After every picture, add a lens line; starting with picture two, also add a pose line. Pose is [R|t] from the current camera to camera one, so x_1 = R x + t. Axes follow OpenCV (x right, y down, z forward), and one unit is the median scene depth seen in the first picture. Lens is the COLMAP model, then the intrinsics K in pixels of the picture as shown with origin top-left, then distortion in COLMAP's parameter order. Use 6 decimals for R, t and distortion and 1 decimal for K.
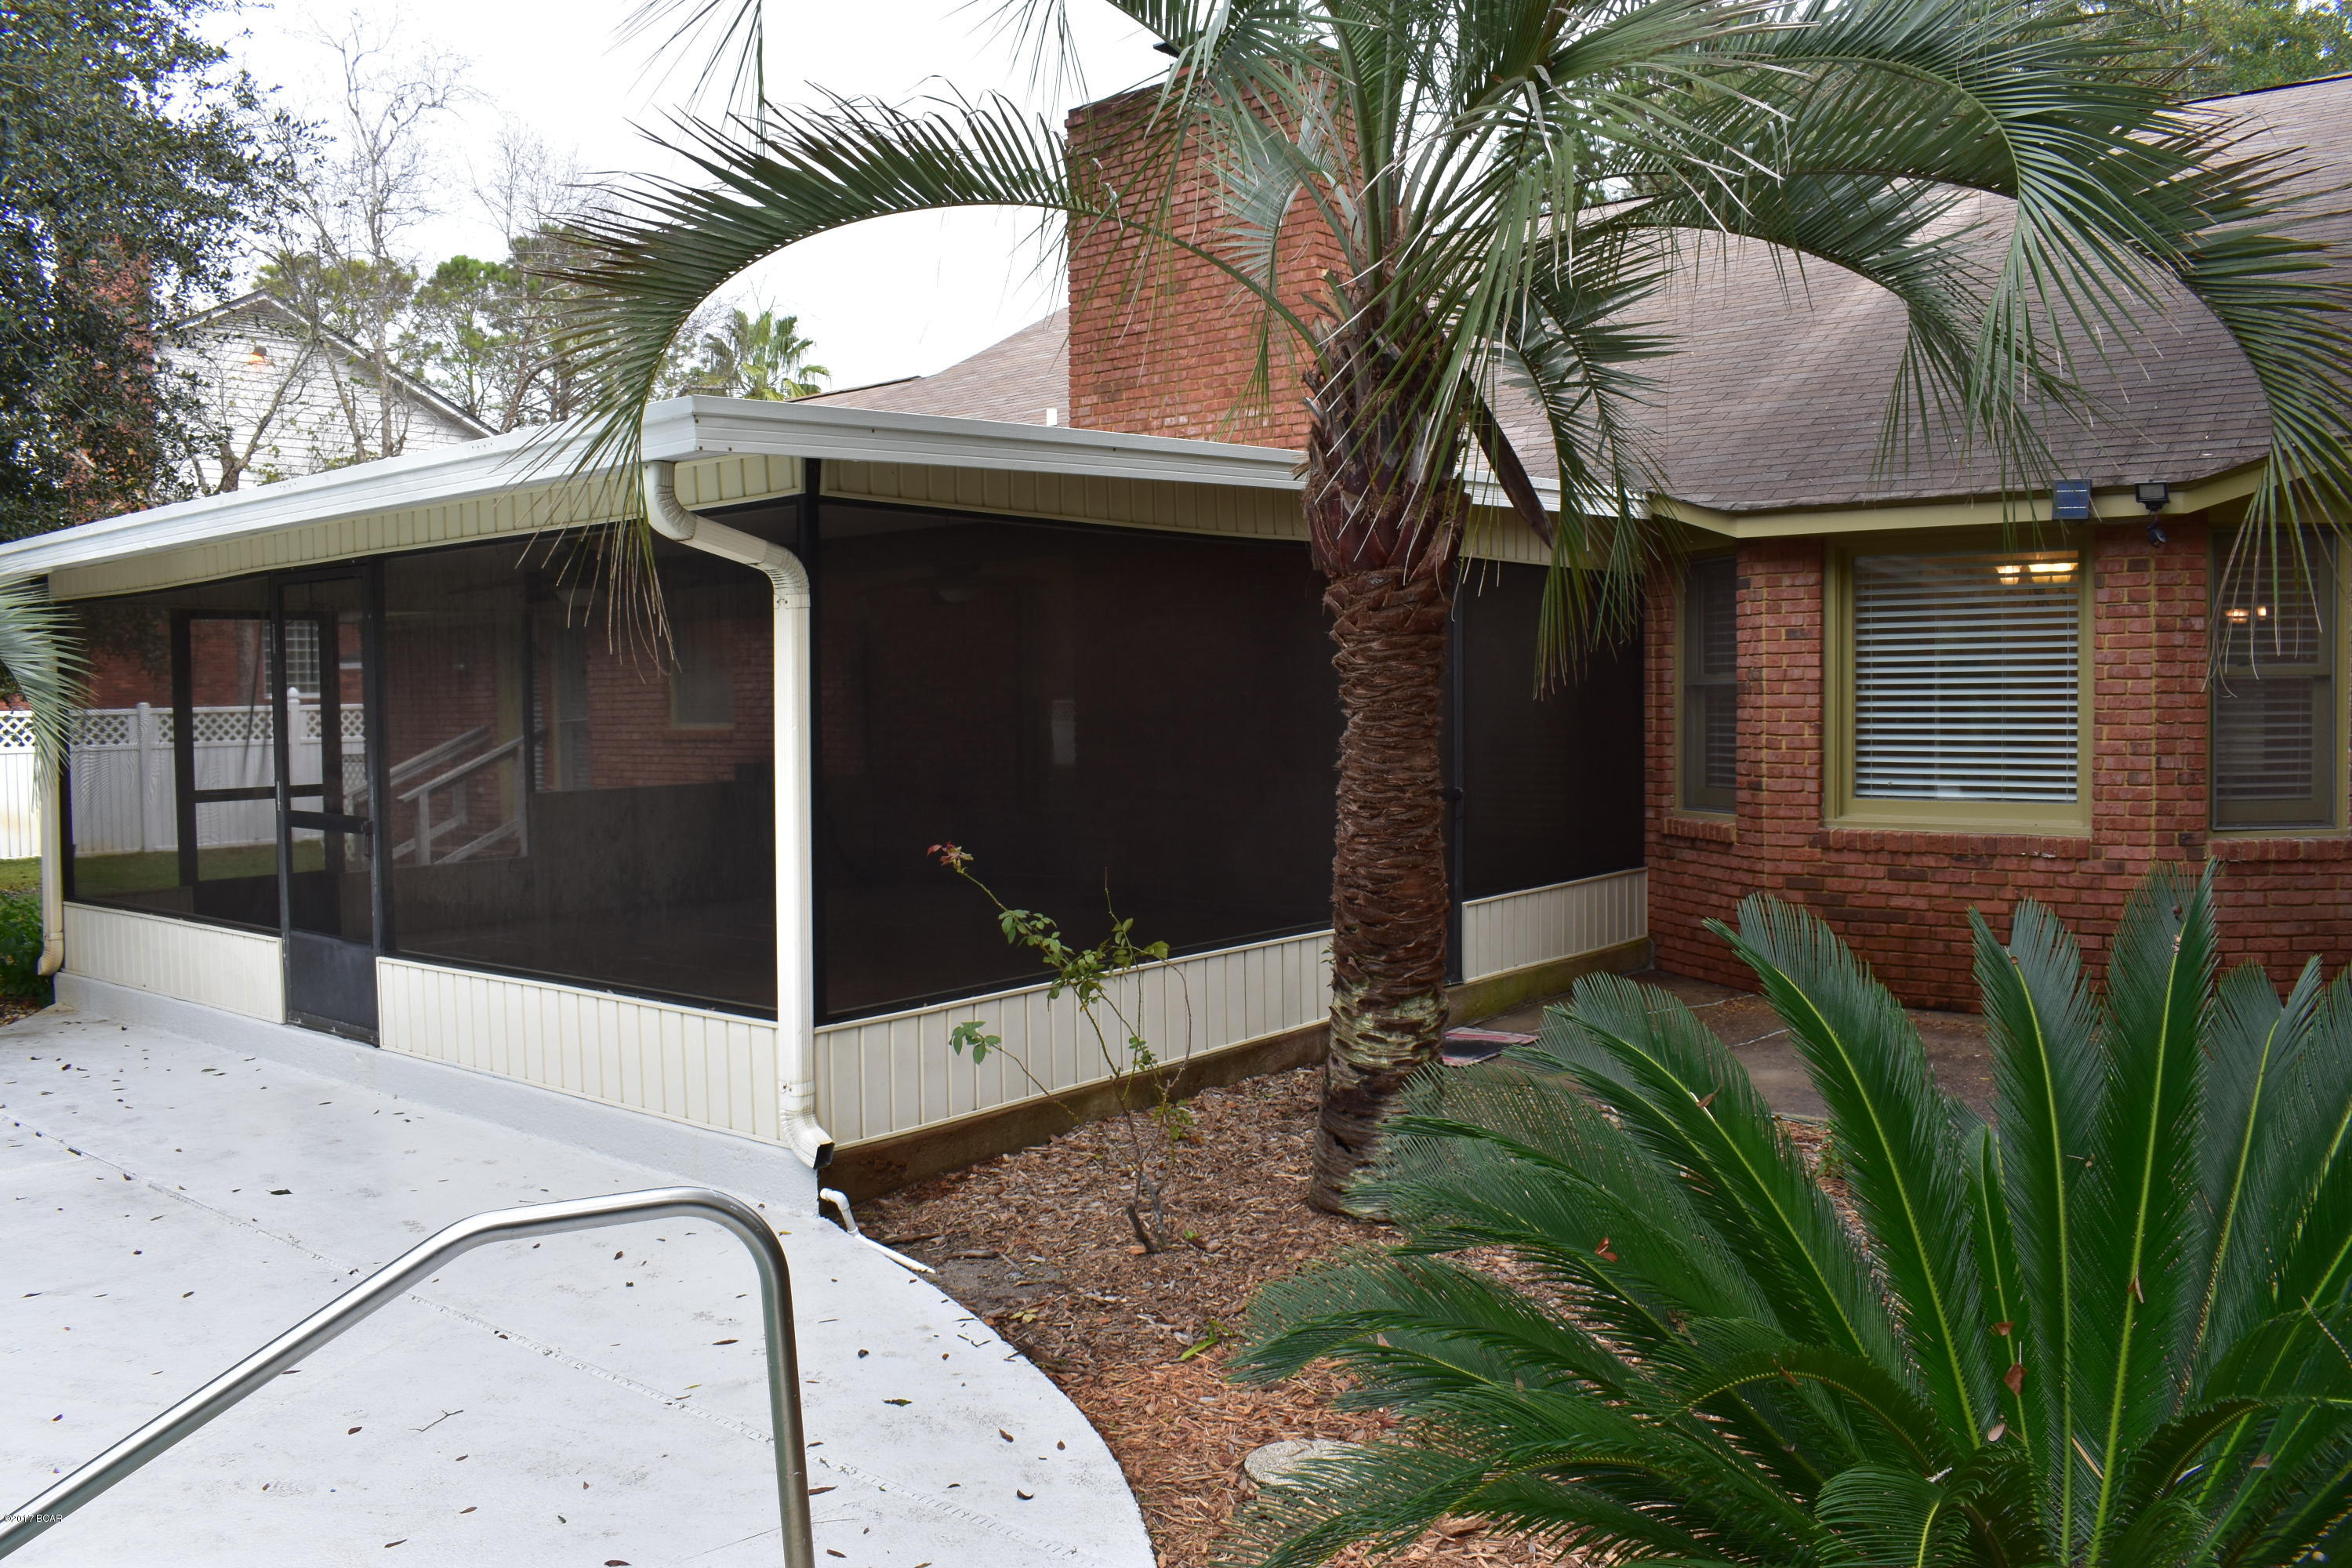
lens RADIAL K [[1872.2, 0, 1175.1], [0, 1872.2, 778.9], [0, 0, 1]] dist [-0.073392, 0.001517]
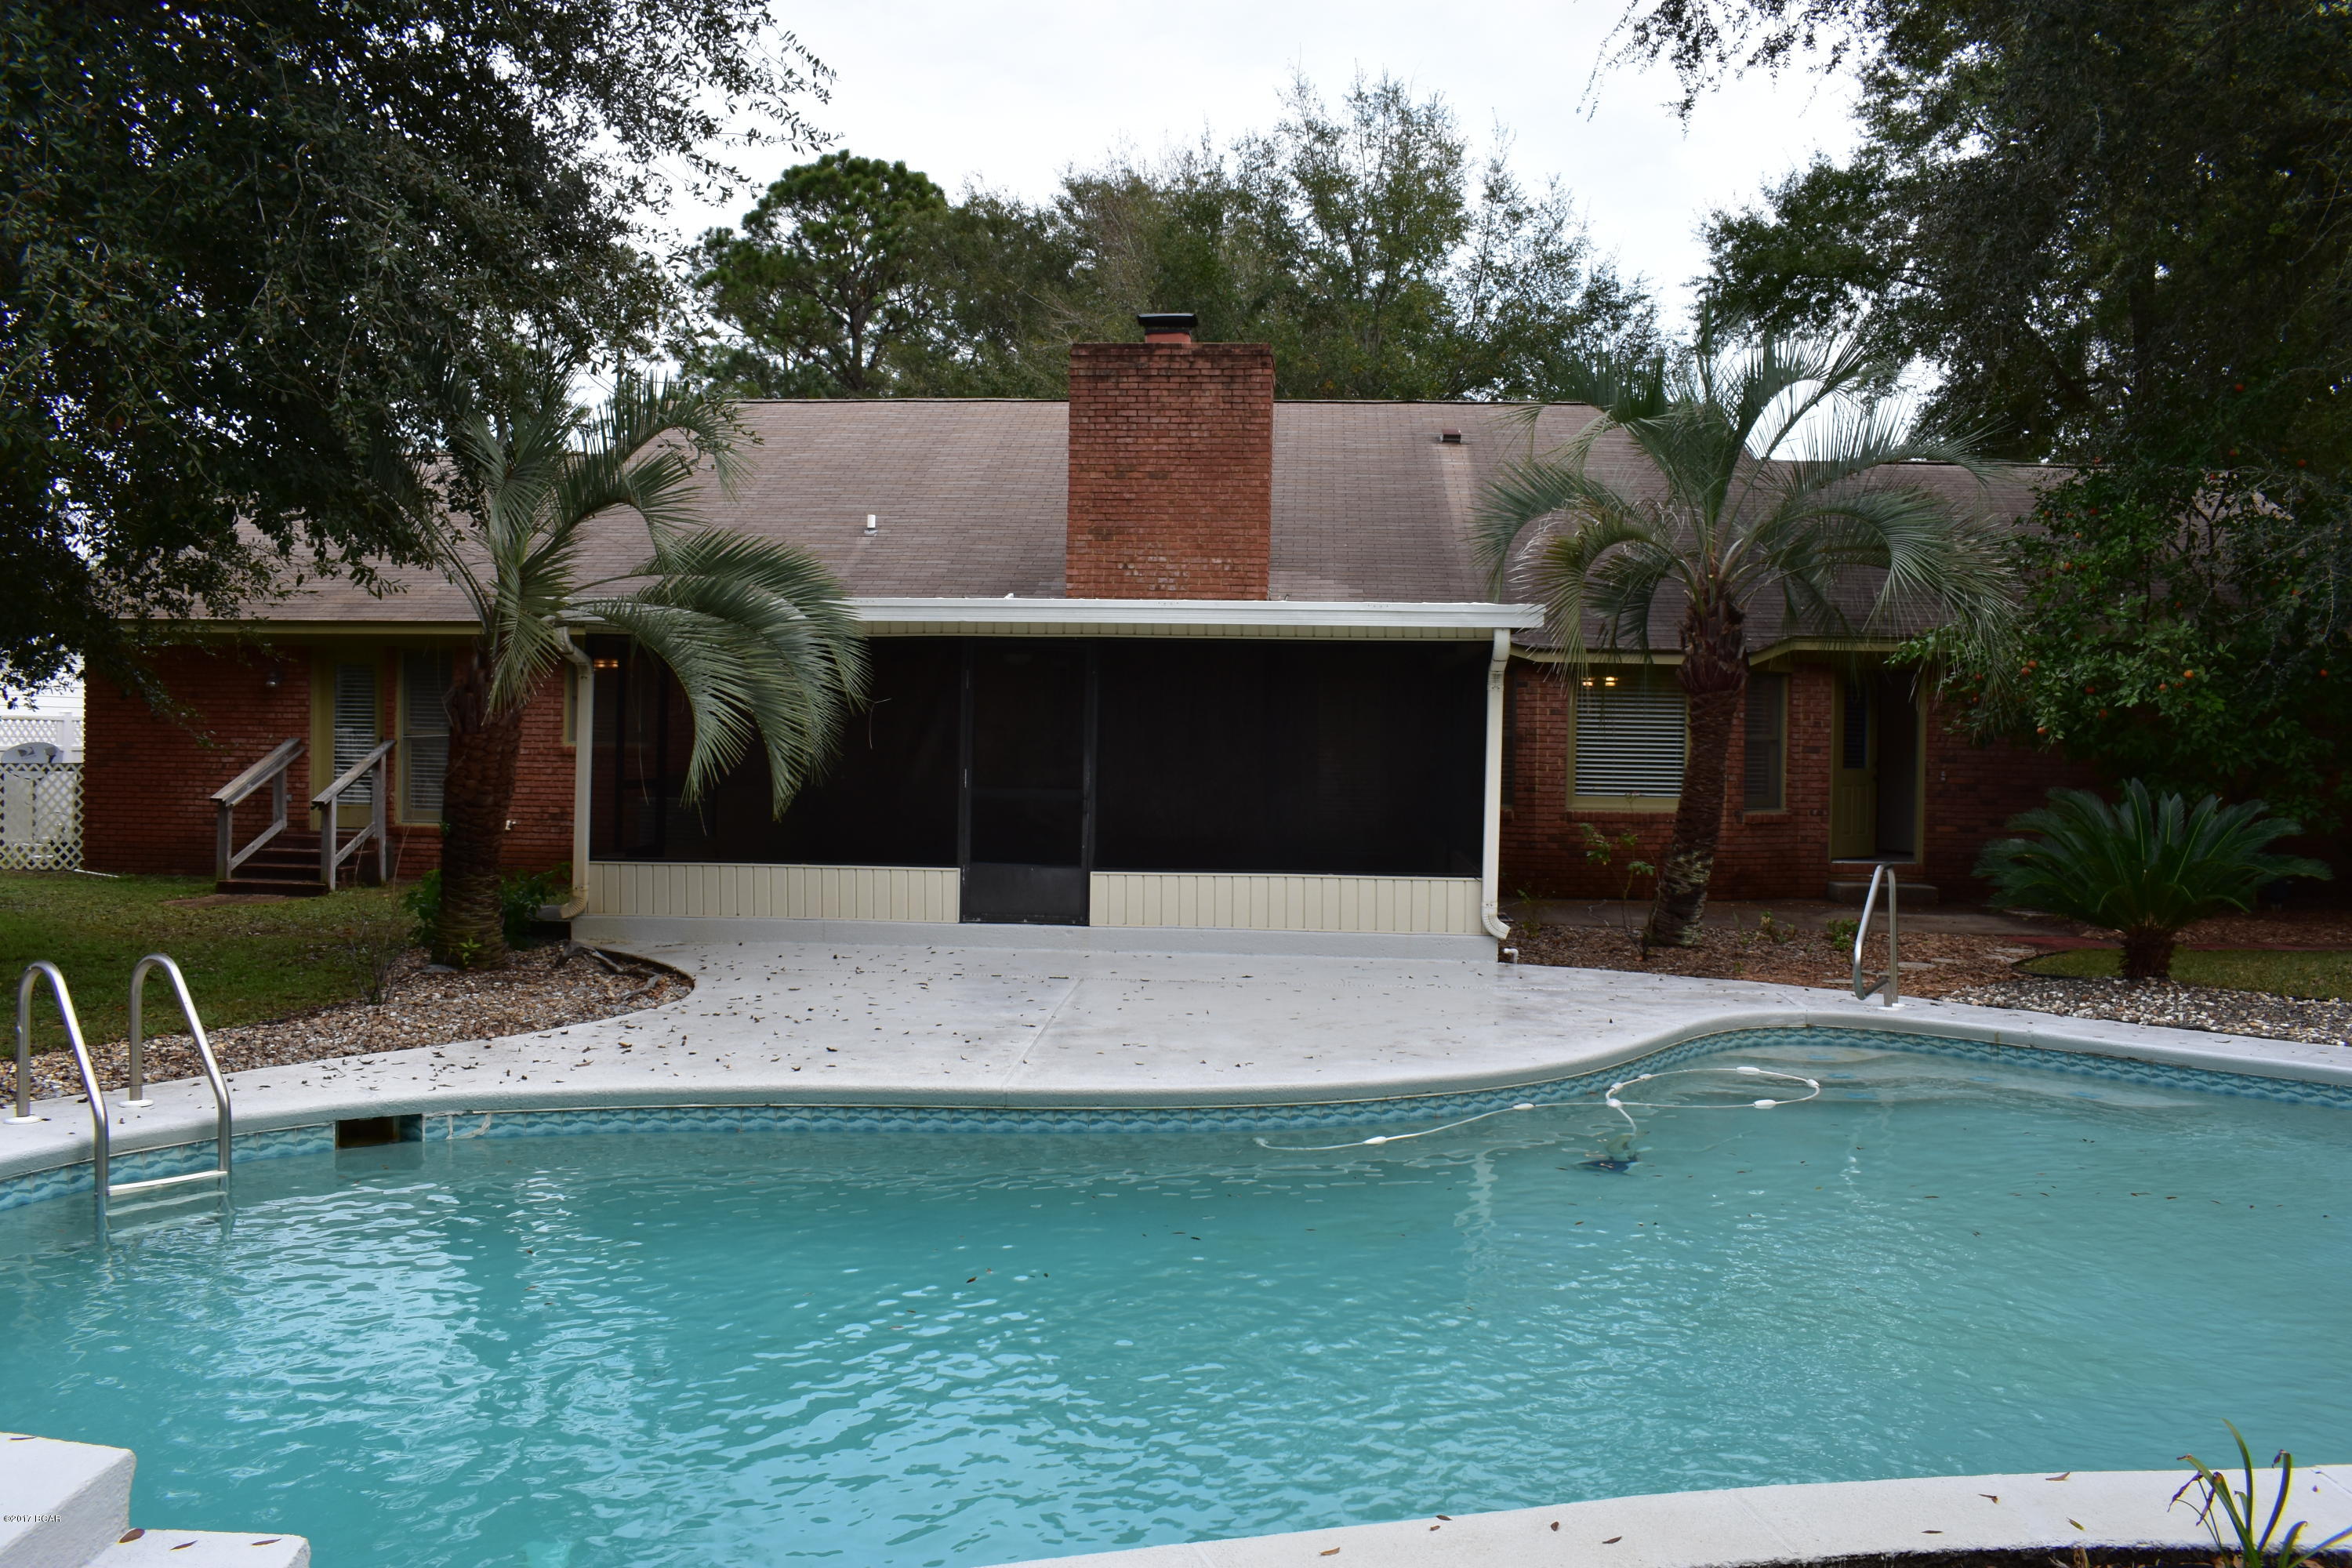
lens RADIAL K [[1872.2, 0, 1176.8], [0, 1872.2, 782.7], [0, 0, 1]] dist [-0.073392, 0.001517]
pose [[0.781970, 0.019329, 0.623017, -1.358038], [0.005765, 0.999252, -0.038237, 0.078730], [-0.623290, 0.033492, 0.781273, -0.326570]]
